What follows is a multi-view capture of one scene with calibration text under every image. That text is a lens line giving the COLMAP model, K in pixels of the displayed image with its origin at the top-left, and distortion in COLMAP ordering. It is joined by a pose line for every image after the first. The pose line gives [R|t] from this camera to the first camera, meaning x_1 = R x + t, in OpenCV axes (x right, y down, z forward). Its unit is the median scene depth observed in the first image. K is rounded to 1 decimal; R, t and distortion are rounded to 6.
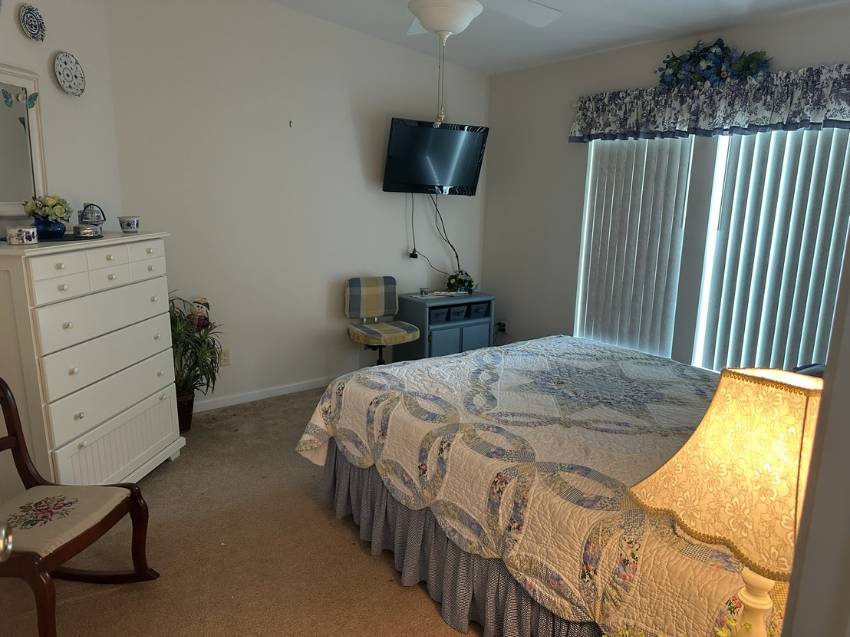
lens RADIAL K [[610.2, 0, 428.0], [0, 610.2, 322.5], [0, 0, 1]] dist [0.029275, -0.044903]
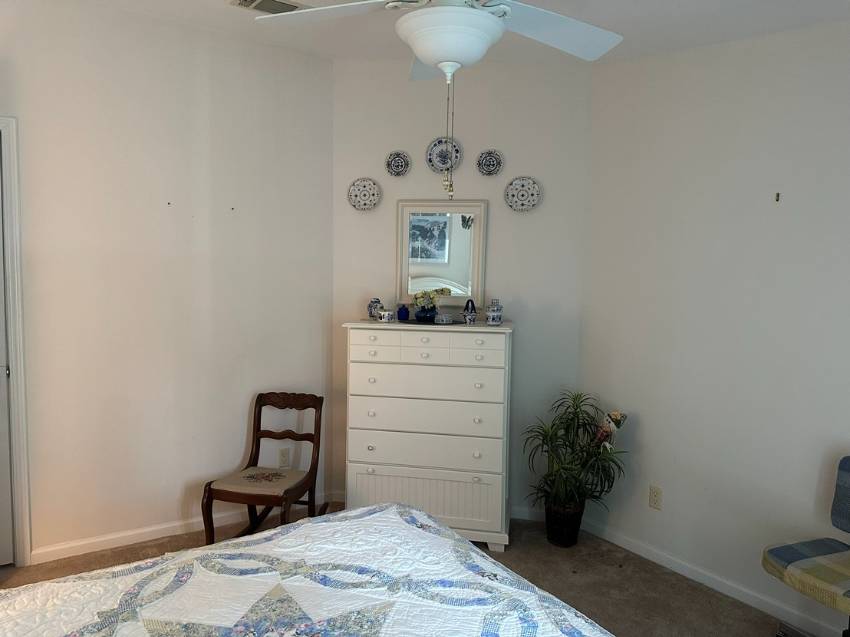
lens RADIAL K [[610.2, 0, 429.4], [0, 610.2, 311.3], [0, 0, 1]] dist [0.029275, -0.044903]
pose [[-0.054460, 0.045721, -0.997469, 0.735476], [-0.236654, 0.969898, 0.057379, -0.243289], [0.970067, 0.239180, -0.042001, 1.081643]]
